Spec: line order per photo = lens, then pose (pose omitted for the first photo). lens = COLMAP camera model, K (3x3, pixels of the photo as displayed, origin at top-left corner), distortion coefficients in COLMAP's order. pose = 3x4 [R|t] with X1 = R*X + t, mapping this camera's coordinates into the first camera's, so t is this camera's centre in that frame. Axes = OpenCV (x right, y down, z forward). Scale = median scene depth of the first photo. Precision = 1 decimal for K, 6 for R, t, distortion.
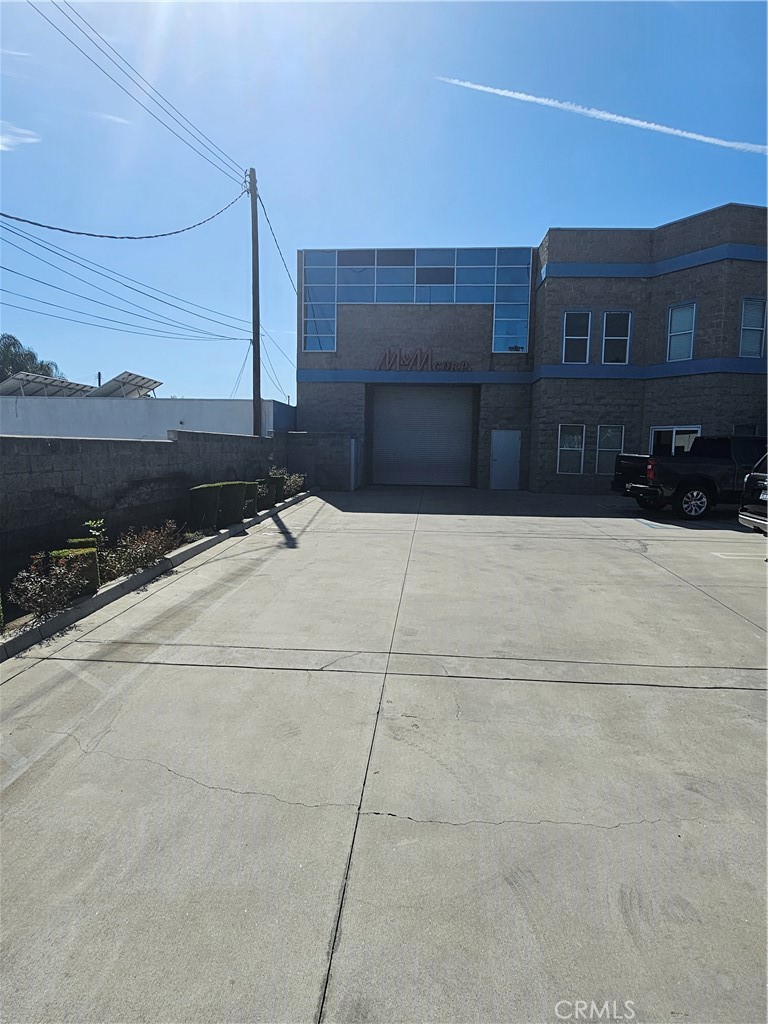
lens RADIAL K [[601.7, 0, 385.4], [0, 601.7, 512.1], [0, 0, 1]] dist [-0.001468, 0.003989]
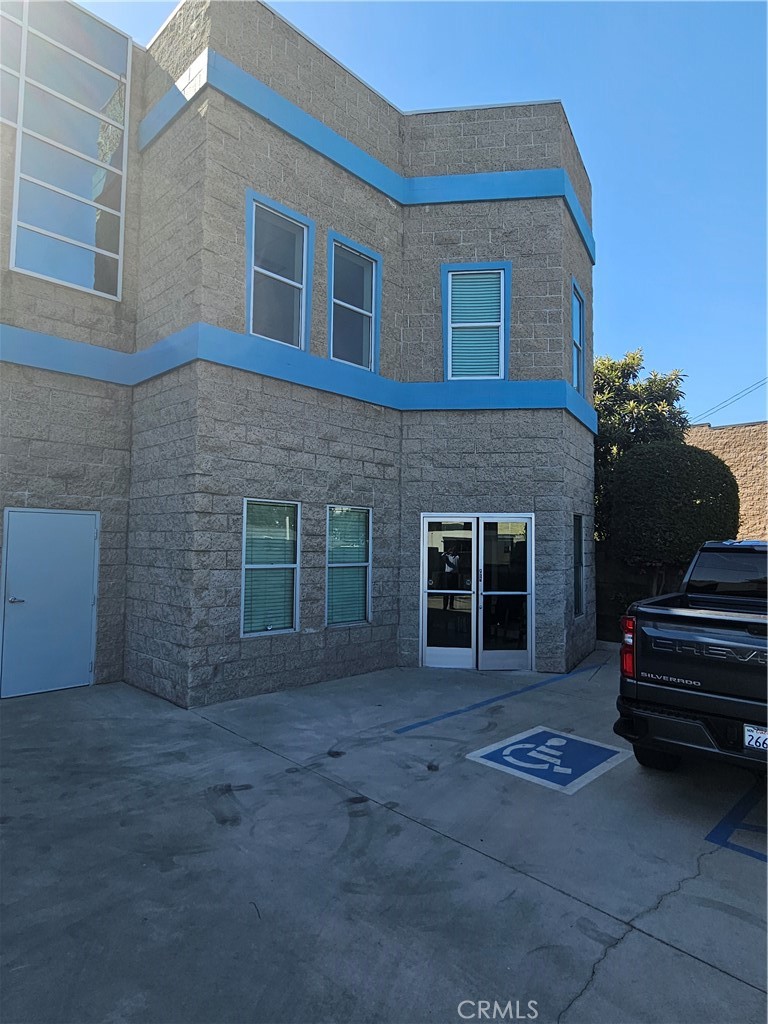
lens RADIAL K [[601.7, 0, 388.0], [0, 601.7, 506.0], [0, 0, 1]] dist [-0.001468, 0.003989]
pose [[0.642759, 0.041176, 0.764961, 0.074202], [0.079437, 0.989589, -0.120014, -0.093225], [-0.761939, 0.137907, 0.632796, 0.719982]]
